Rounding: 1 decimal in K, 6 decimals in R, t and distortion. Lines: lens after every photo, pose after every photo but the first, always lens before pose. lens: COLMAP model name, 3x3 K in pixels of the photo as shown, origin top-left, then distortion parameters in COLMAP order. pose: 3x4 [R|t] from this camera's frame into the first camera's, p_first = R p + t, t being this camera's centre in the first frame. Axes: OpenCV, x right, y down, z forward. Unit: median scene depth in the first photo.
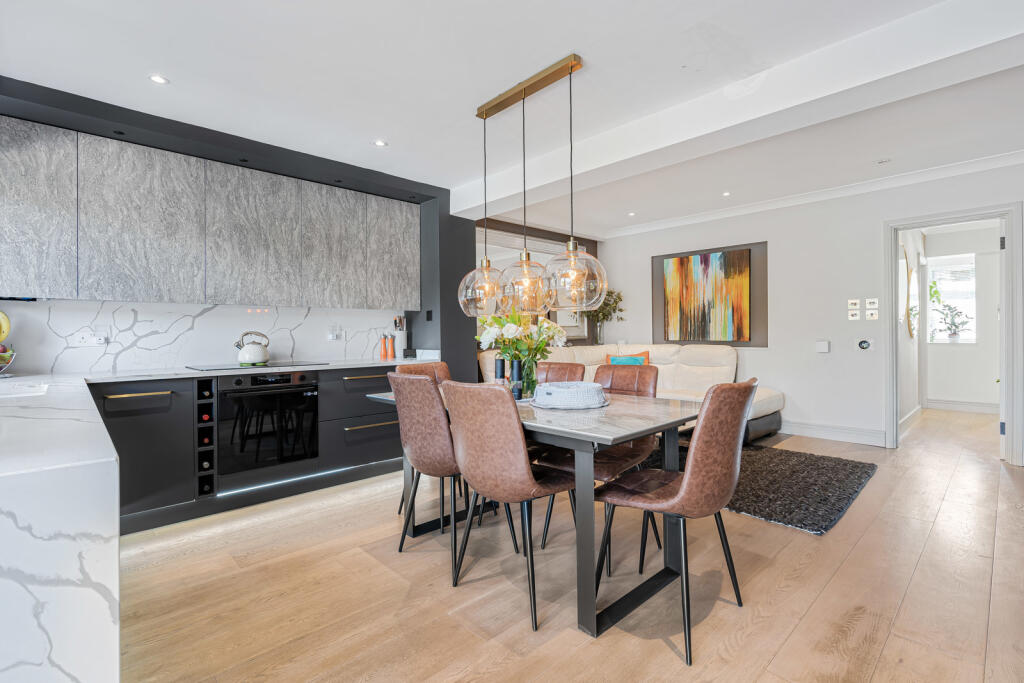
lens RADIAL K [[466.3, 0, 510.5], [0, 466.3, 338.7], [0, 0, 1]] dist [0.001604, 0.000359]
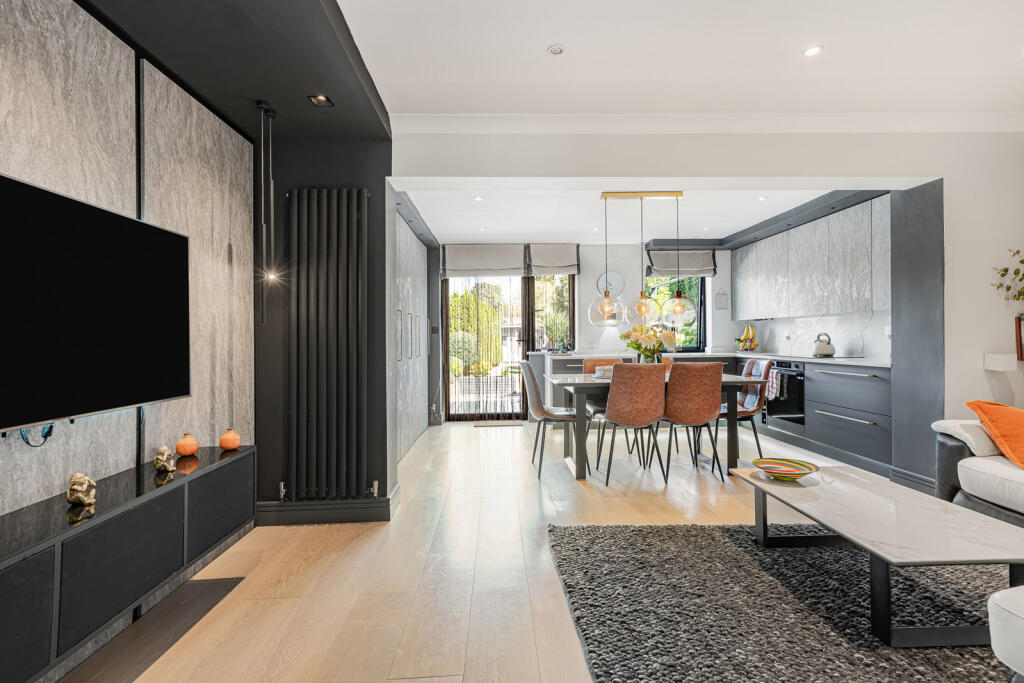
lens RADIAL K [[477.6, 0, 512.0], [0, 477.6, 341.5], [0, 0, 1]] dist [0.013224, 0.000133]
pose [[-0.651159, 0.024081, -0.758559, 1.202870], [0.011545, 0.999695, 0.021826, -0.031693], [0.758854, 0.005455, -0.651238, 1.266915]]
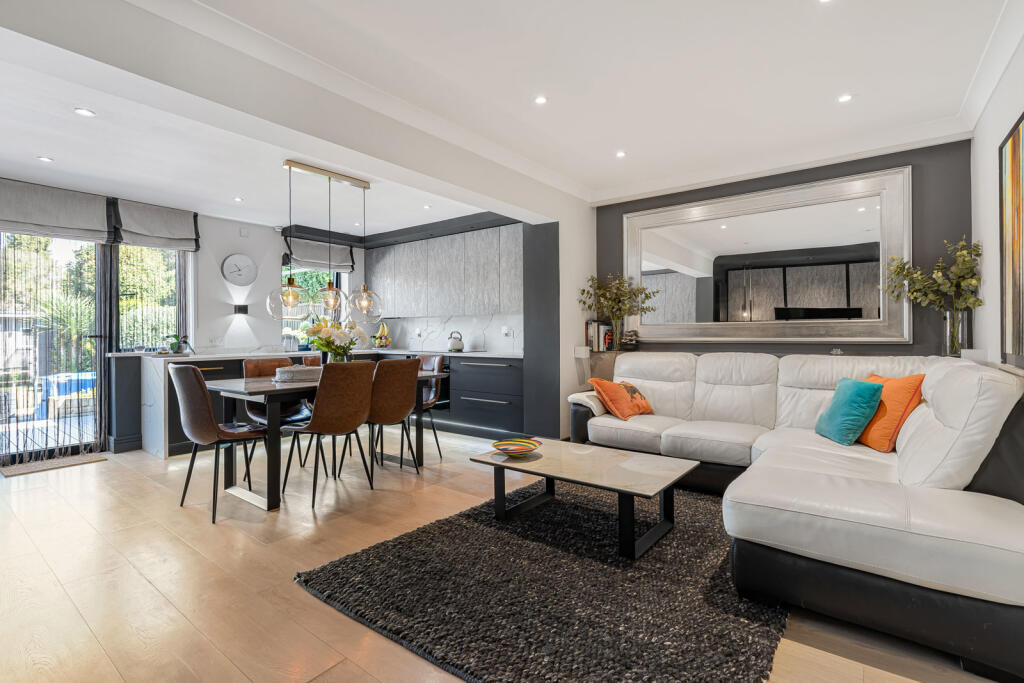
lens RADIAL K [[483.2, 0, 510.7], [0, 483.2, 336.9], [0, 0, 1]] dist [-0.003016, -0.000320]
pose [[0.162012, 0.018809, -0.986609, 1.217519], [-0.009501, 0.999802, 0.017500, -0.026699], [0.986743, 0.006538, 0.162159, 0.940628]]
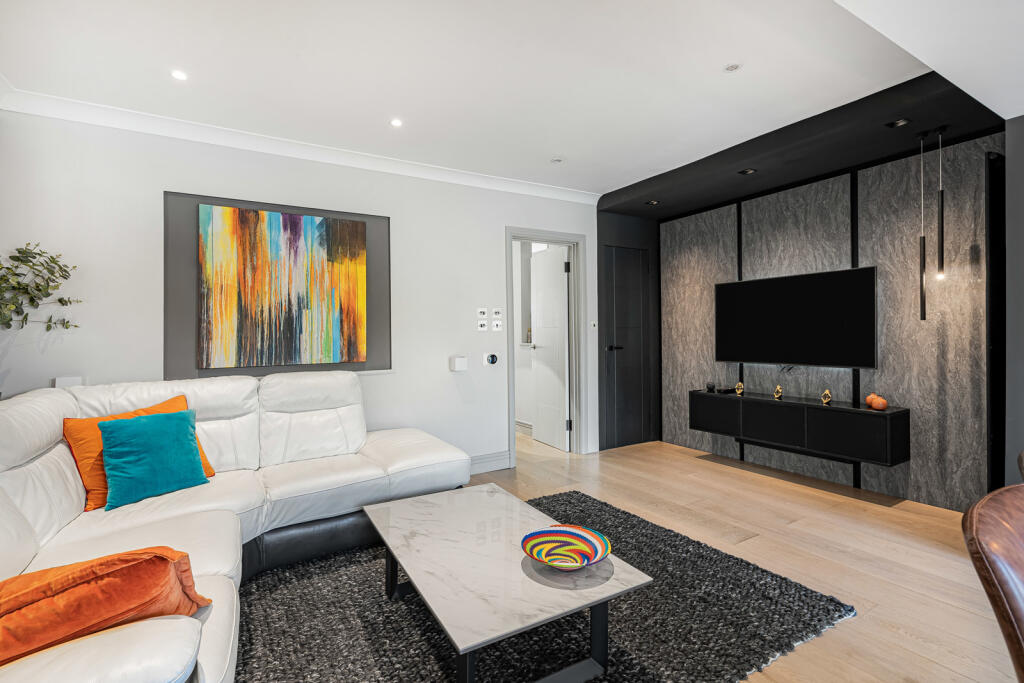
lens RADIAL K [[477.6, 0, 512.0], [0, 477.6, 341.5], [0, 0, 1]] dist [0.013224, 0.000133]
pose [[0.225394, -0.012711, 0.974185, -0.167450], [0.028902, 0.999562, 0.006356, -0.034296], [-0.973839, 0.026723, 0.225662, 1.027939]]
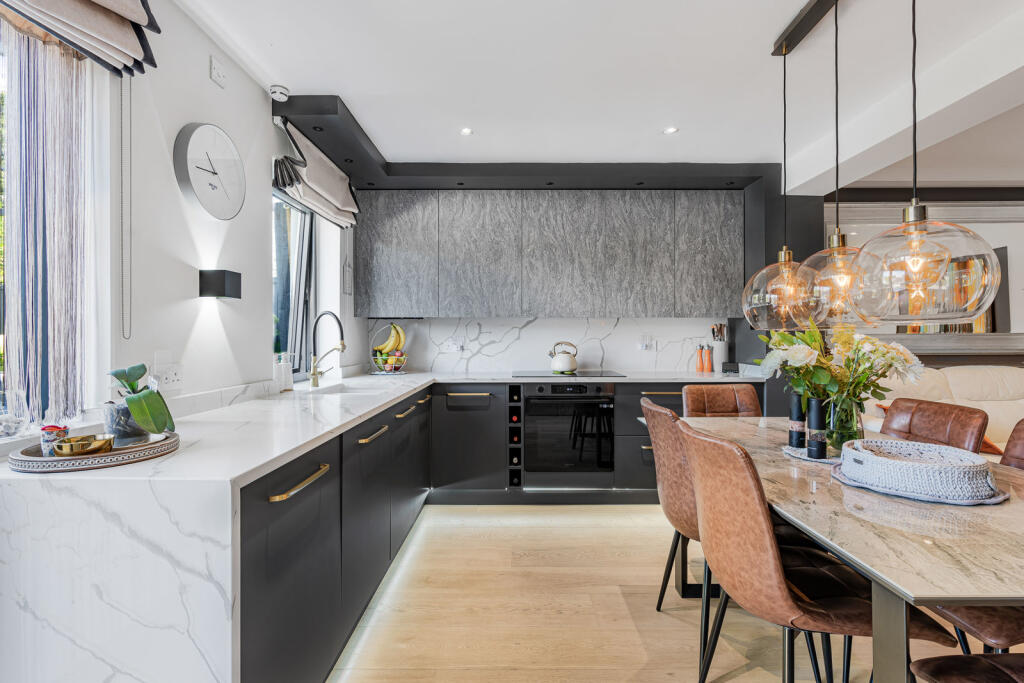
lens RADIAL K [[468.6, 0, 512.0], [0, 468.6, 341.5], [0, 0, 1]] dist [-0.001886, 0.000419]
pose [[0.728232, 0.014724, -0.685173, 0.101071], [-0.013325, 0.999884, 0.007325, -0.022592], [0.685201, 0.003796, 0.728344, 0.141743]]
